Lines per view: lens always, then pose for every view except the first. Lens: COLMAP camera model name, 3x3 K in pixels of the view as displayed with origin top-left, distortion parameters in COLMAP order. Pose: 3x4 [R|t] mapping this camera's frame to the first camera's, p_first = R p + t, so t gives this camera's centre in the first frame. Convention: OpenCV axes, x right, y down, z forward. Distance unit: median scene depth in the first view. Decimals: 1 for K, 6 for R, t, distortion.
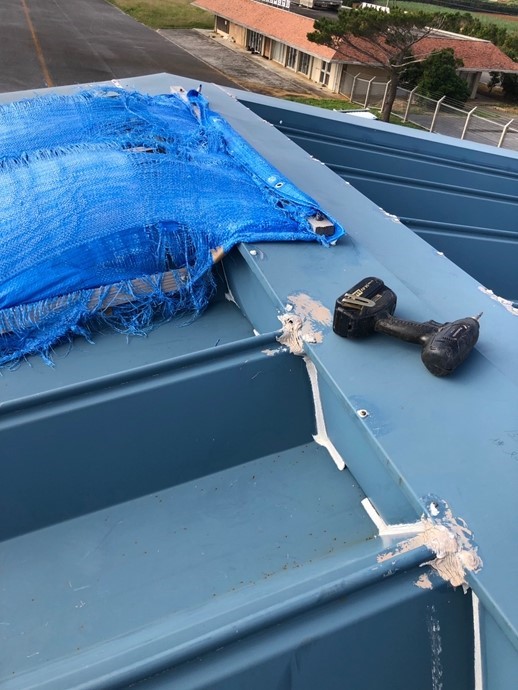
lens RADIAL K [[570.4, 0, 261.9], [0, 570.4, 346.5], [0, 0, 1]] dist [0.027127, -0.027864]
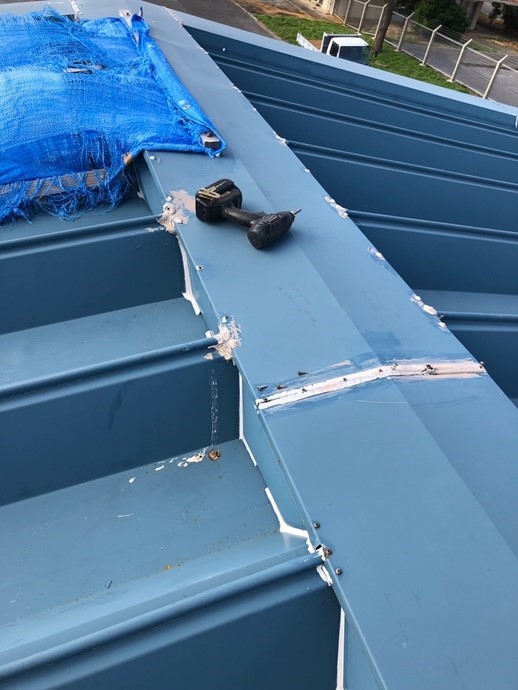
lens RADIAL K [[570.4, 0, 257.8], [0, 570.4, 348.1], [0, 0, 1]] dist [0.027127, -0.027864]
pose [[0.998351, 0.049027, 0.029868, 0.198041], [-0.052220, 0.991680, 0.117660, 0.095945], [-0.023851, -0.119026, 0.992605, -0.349317]]
